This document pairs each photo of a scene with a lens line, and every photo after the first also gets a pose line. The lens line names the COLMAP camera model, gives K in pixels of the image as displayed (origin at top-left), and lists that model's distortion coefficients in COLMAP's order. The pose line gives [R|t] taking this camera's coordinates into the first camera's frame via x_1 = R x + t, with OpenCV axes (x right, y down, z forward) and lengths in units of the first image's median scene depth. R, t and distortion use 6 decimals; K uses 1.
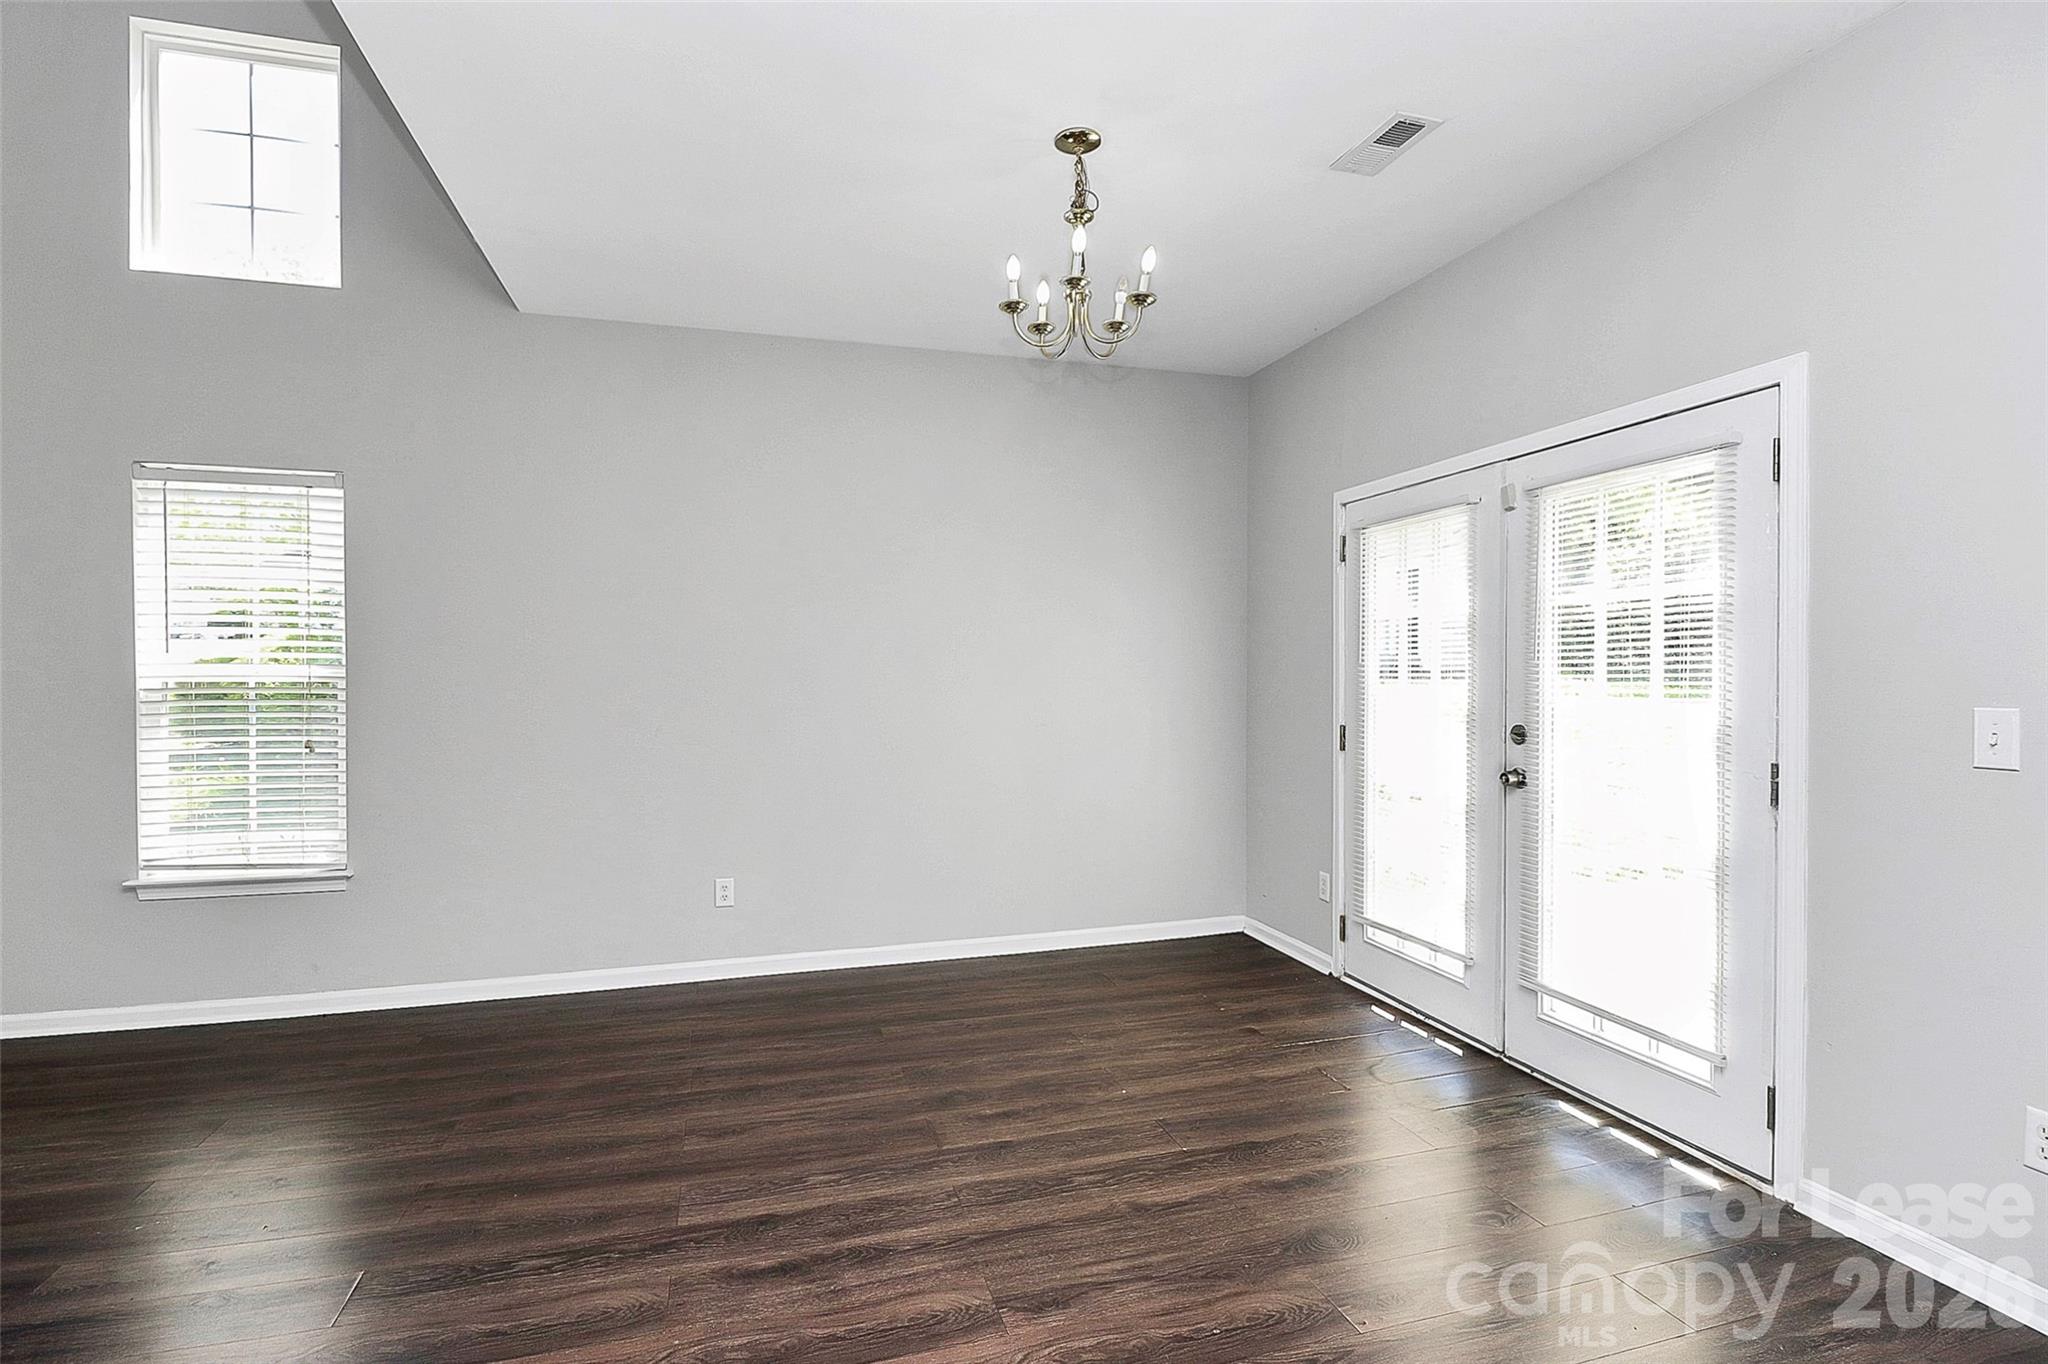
lens RADIAL K [[969.4, 0, 1009.4], [0, 969.4, 682.4], [0, 0, 1]] dist [0.010077, 0.000012]
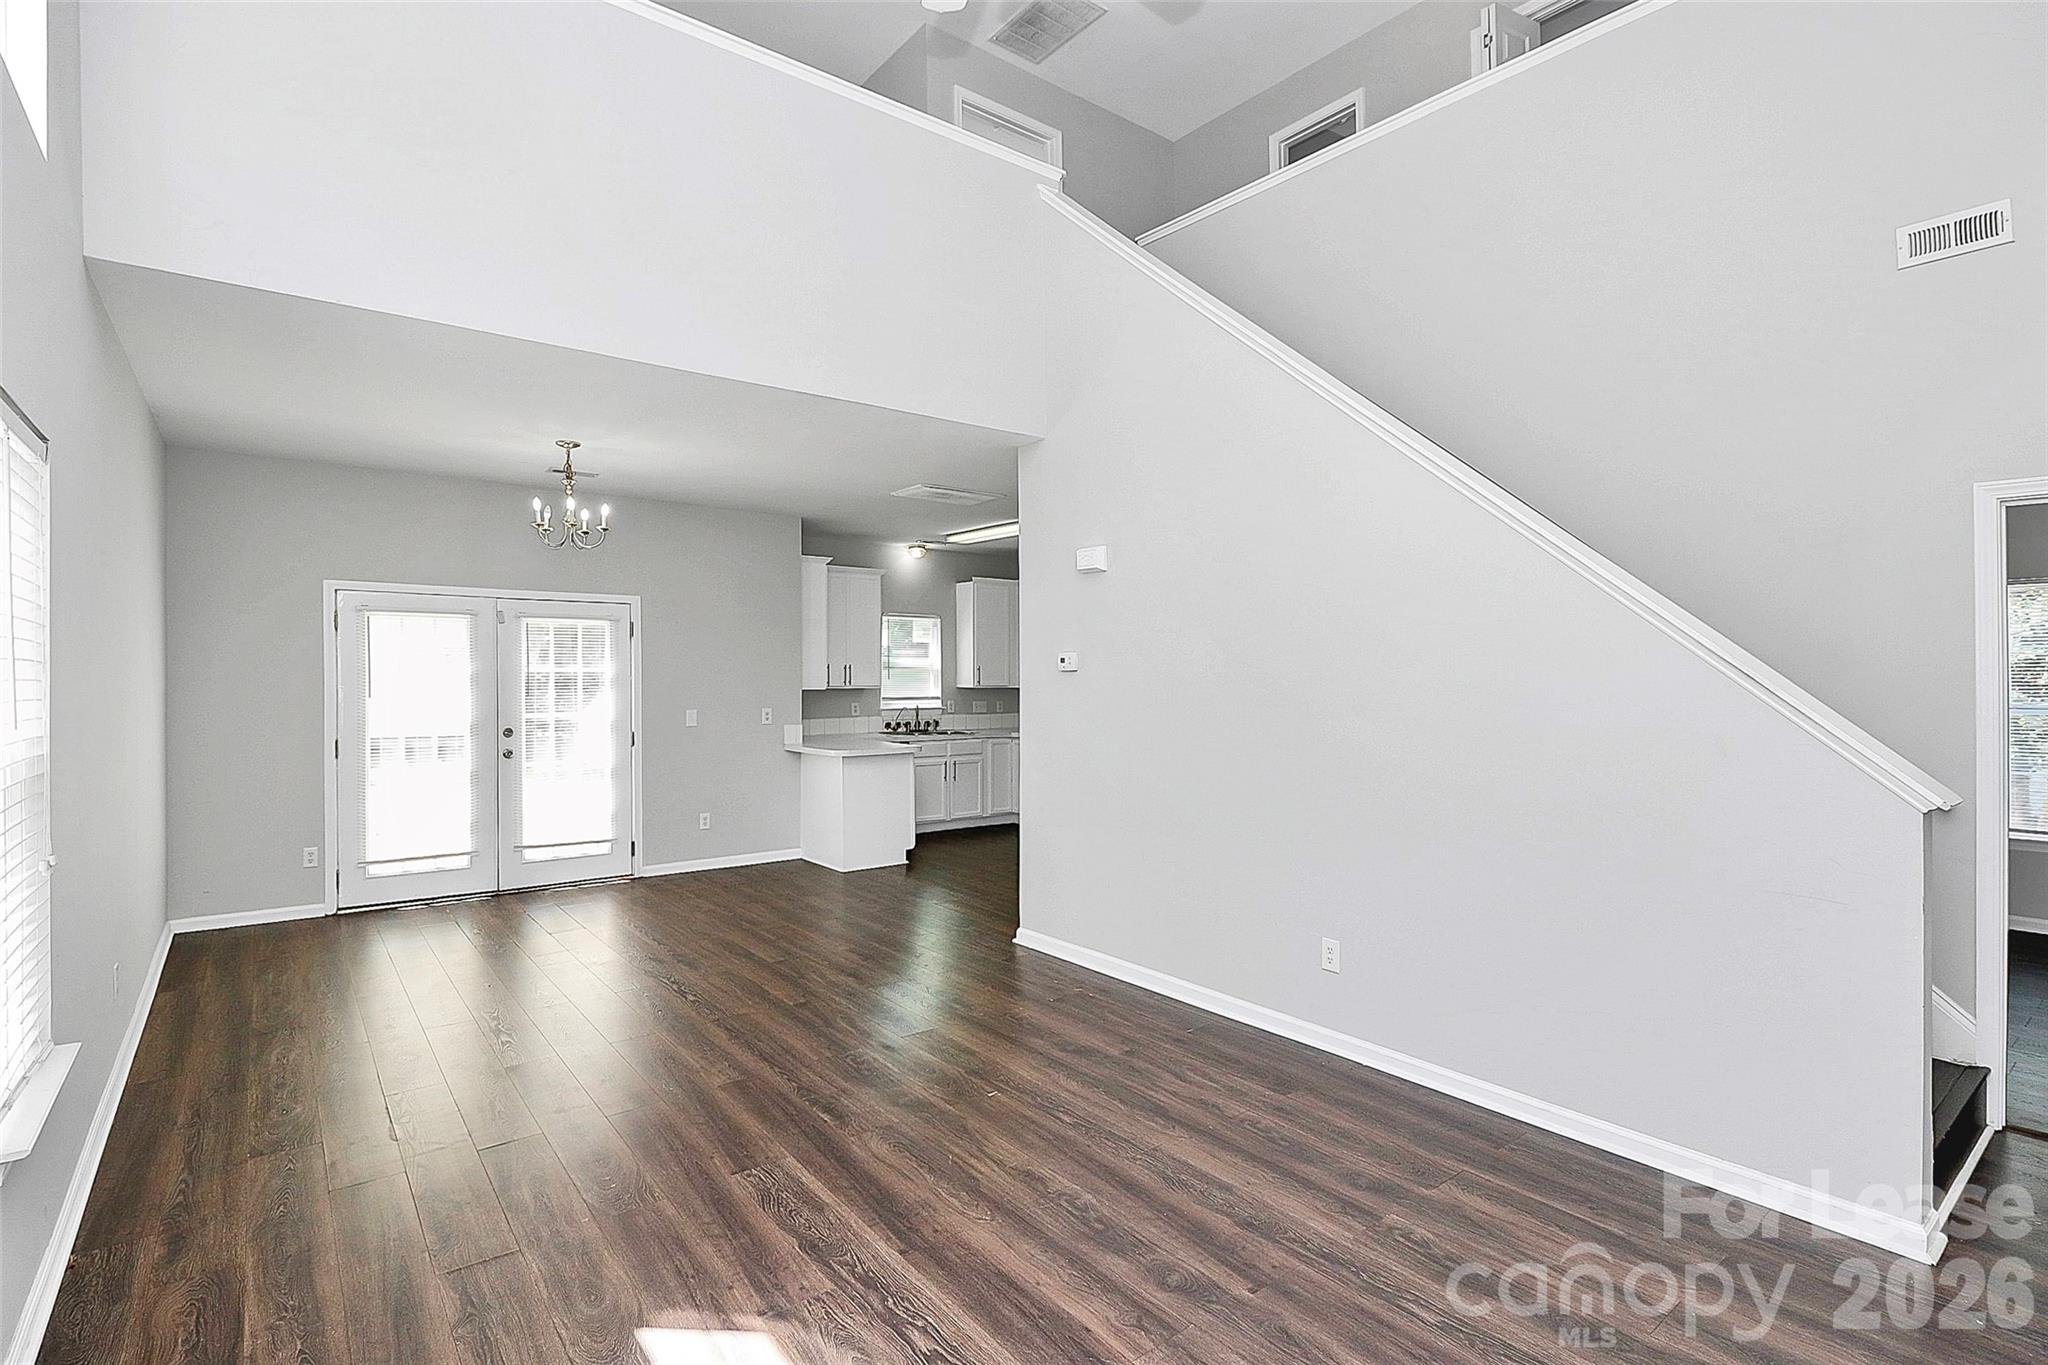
lens RADIAL K [[971.1, 0, 1019.2], [0, 971.1, 678.3], [0, 0, 1]] dist [-0.028371, 0.000091]
pose [[-0.368455, -0.002911, 0.929641, -1.679543], [0.008061, 0.999947, 0.006326, -0.062267], [-0.929611, 0.009825, -0.368412, 0.695266]]
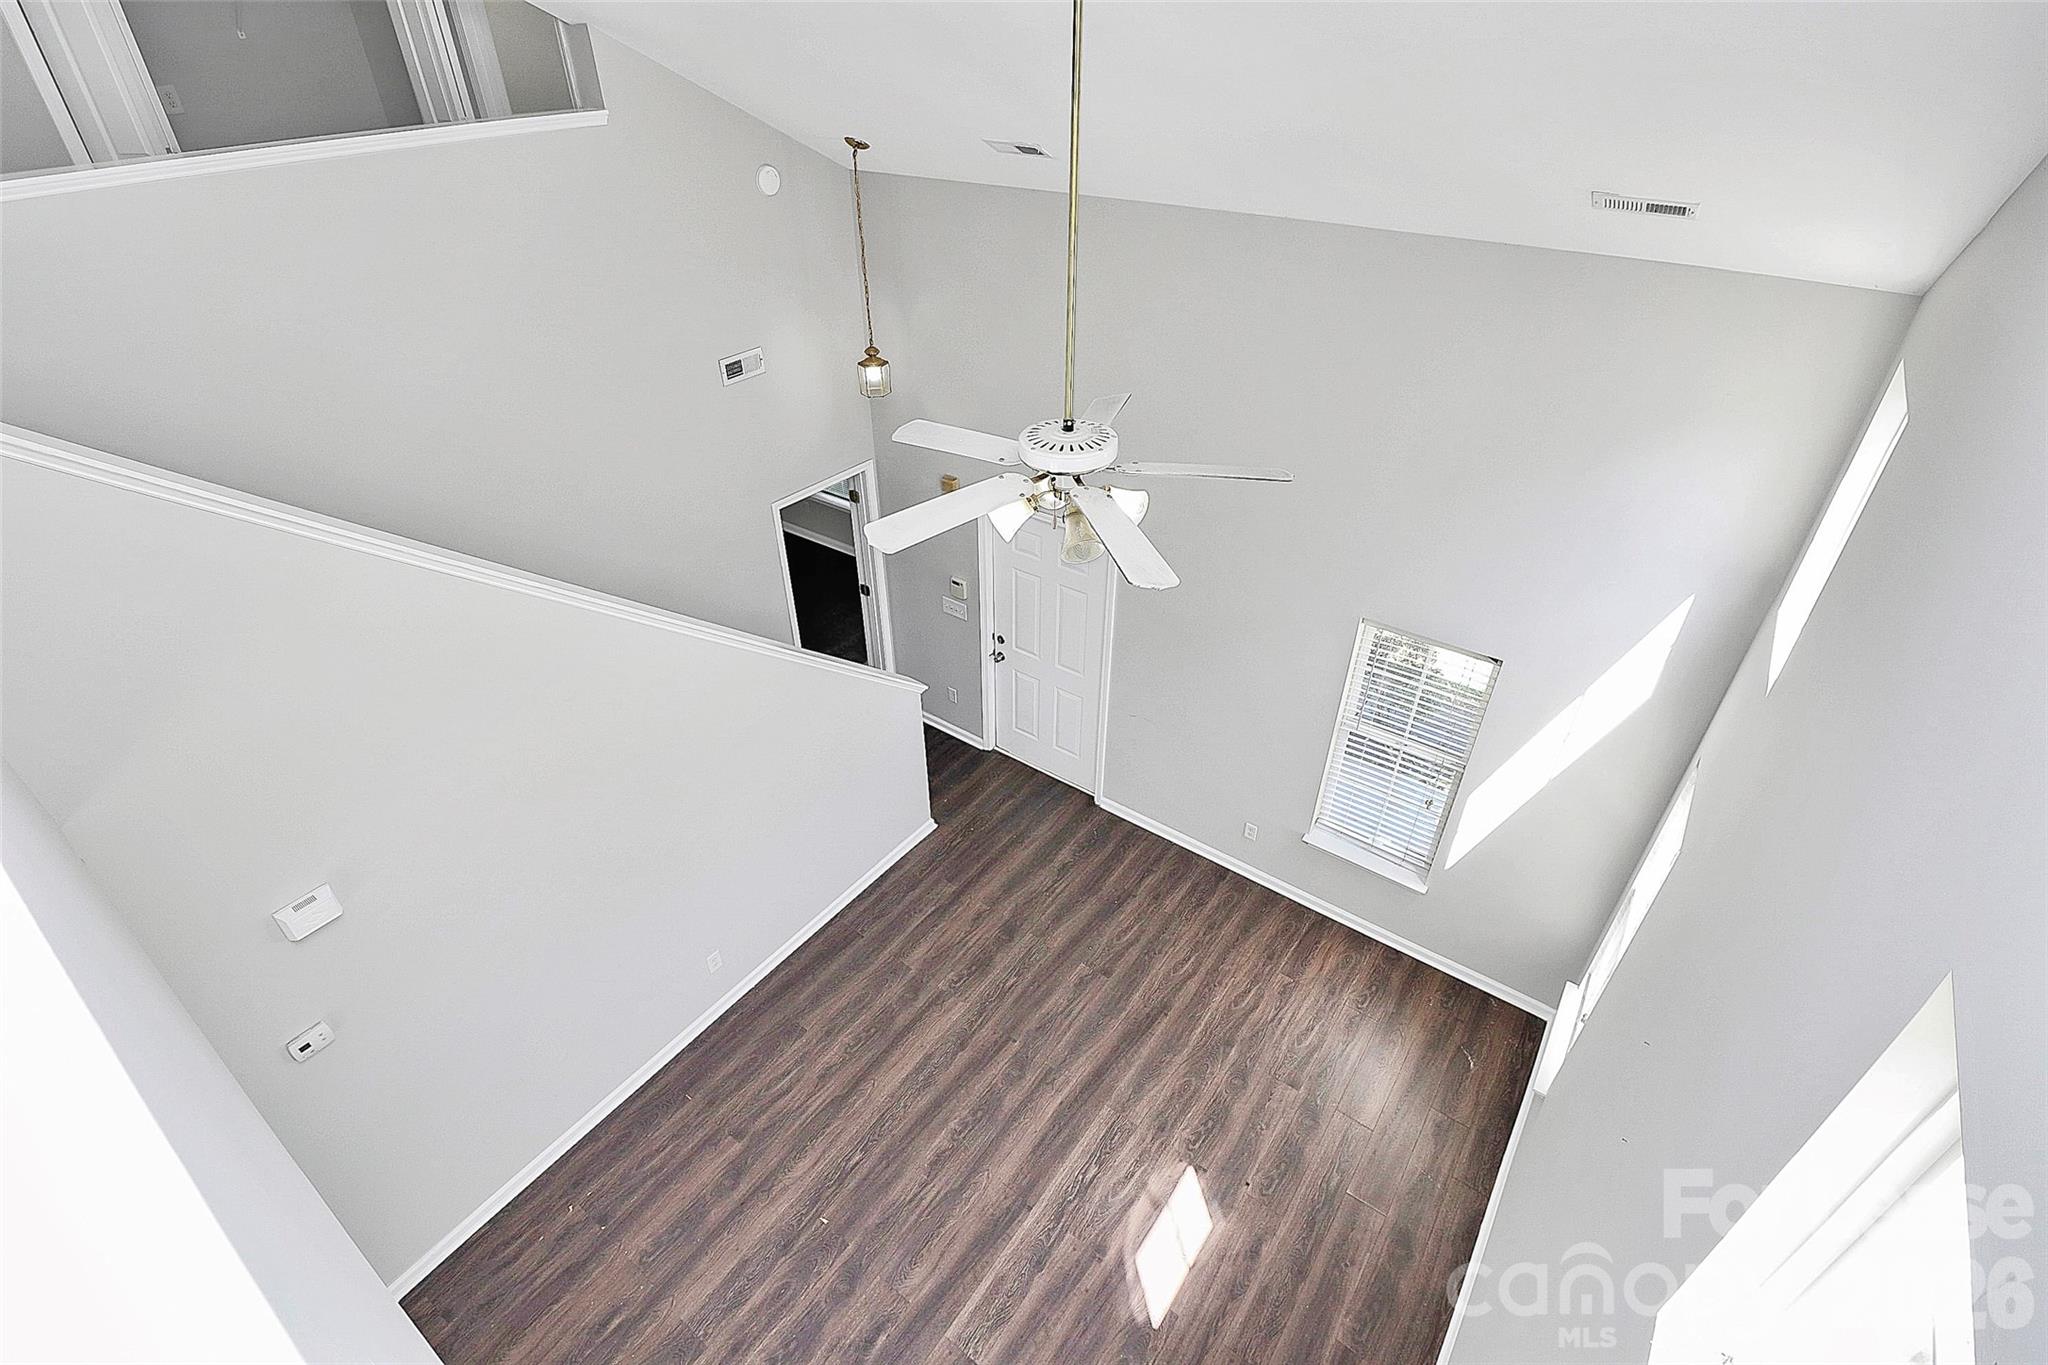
lens RADIAL K [[964.3, 0, 1016.0], [0, 964.3, 678.8], [0, 0, 1]] dist [-0.001139, -0.000450]
pose [[-0.794961, 0.359629, -0.488573, -0.567321], [0.003559, 0.808100, 0.589035, -0.993999], [0.606650, 0.466521, -0.643688, 1.015788]]
